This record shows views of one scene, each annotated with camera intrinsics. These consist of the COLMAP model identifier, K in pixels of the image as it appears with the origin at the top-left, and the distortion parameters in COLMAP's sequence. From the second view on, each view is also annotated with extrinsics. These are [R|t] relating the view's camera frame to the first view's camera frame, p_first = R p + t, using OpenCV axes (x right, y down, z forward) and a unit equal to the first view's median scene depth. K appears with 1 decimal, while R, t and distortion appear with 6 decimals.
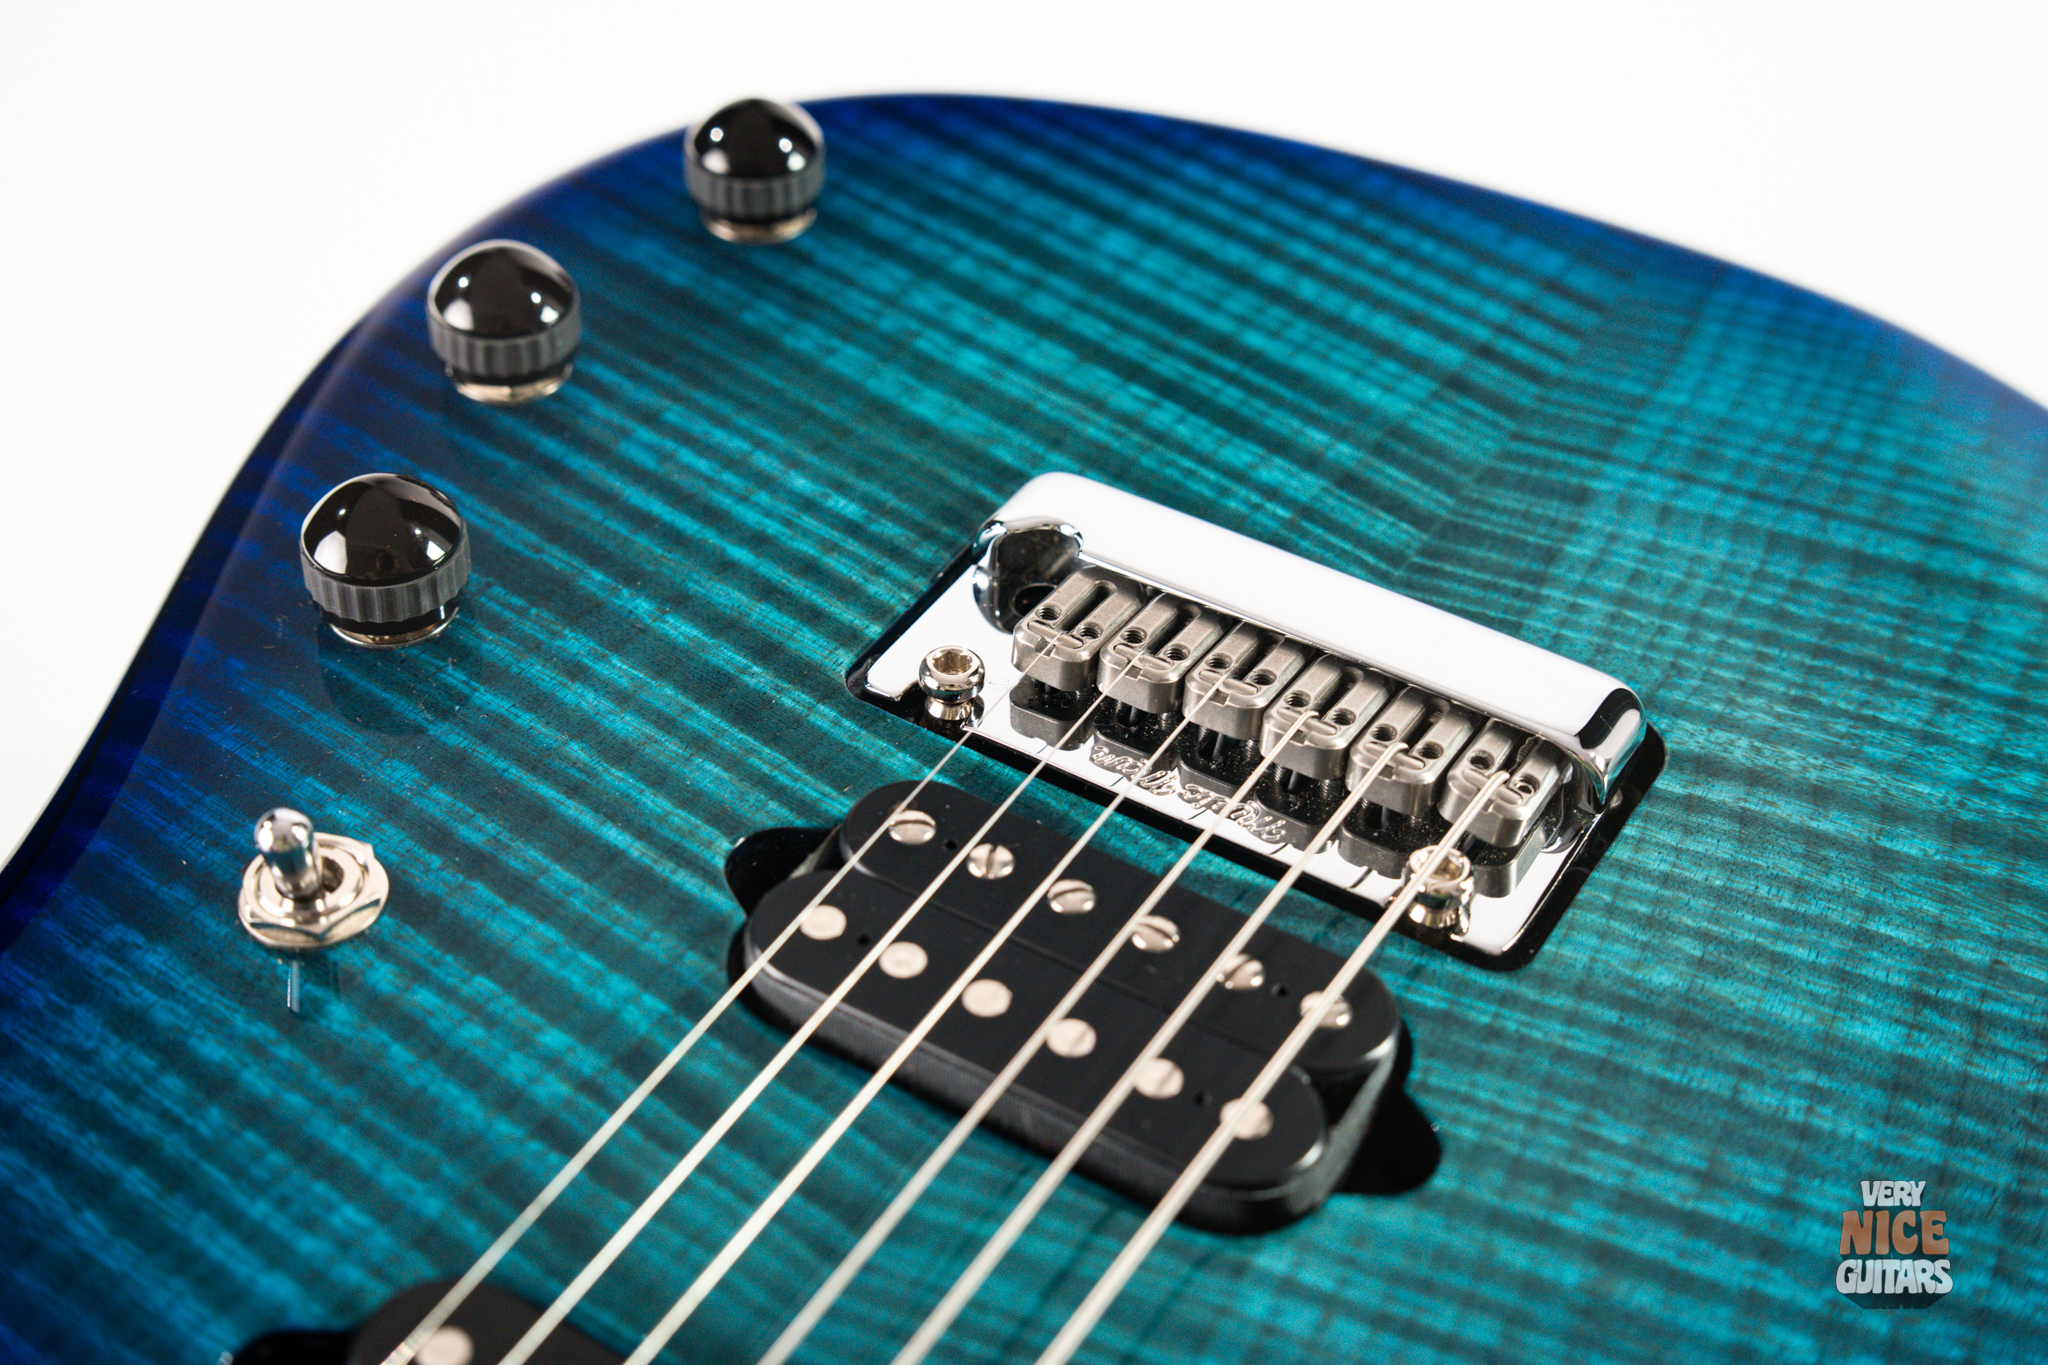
lens RADIAL K [[2926.8, 0, 1026.0], [0, 2926.8, 654.2], [0, 0, 1]] dist [0.046350, 0.000000]
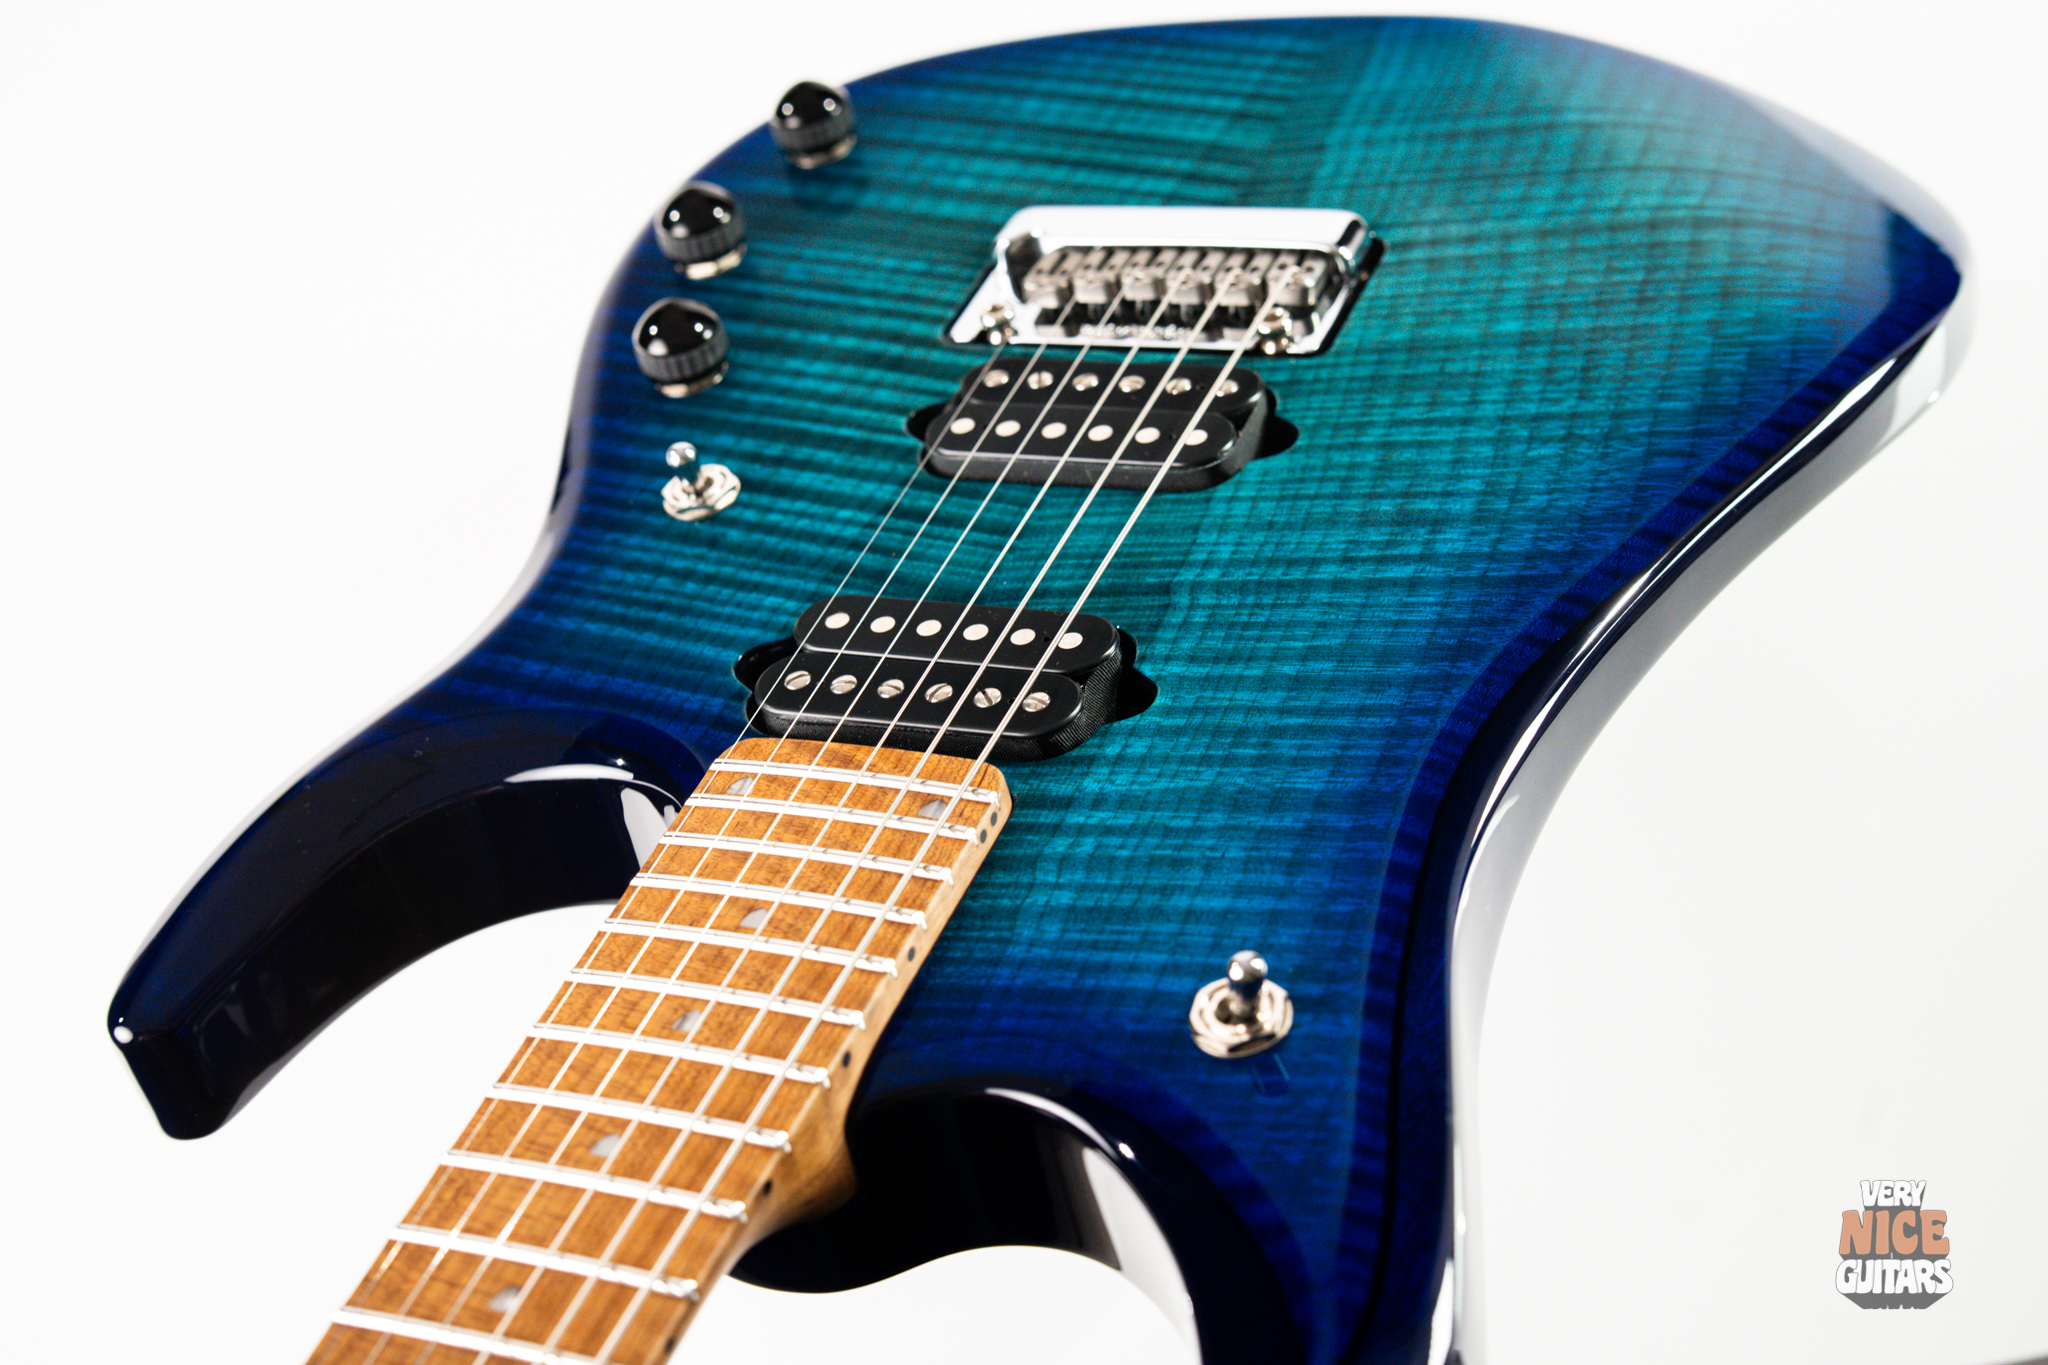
lens RADIAL K [[2926.8, 0, 1026.5], [0, 2926.8, 679.1], [0, 0, 1]] dist [0.046350, 0.000000]
pose [[0.960867, -0.275818, -0.025682, -0.024050], [0.273776, 0.959682, -0.063688, 0.356578], [0.042213, 0.054164, 0.997639, -0.832500]]
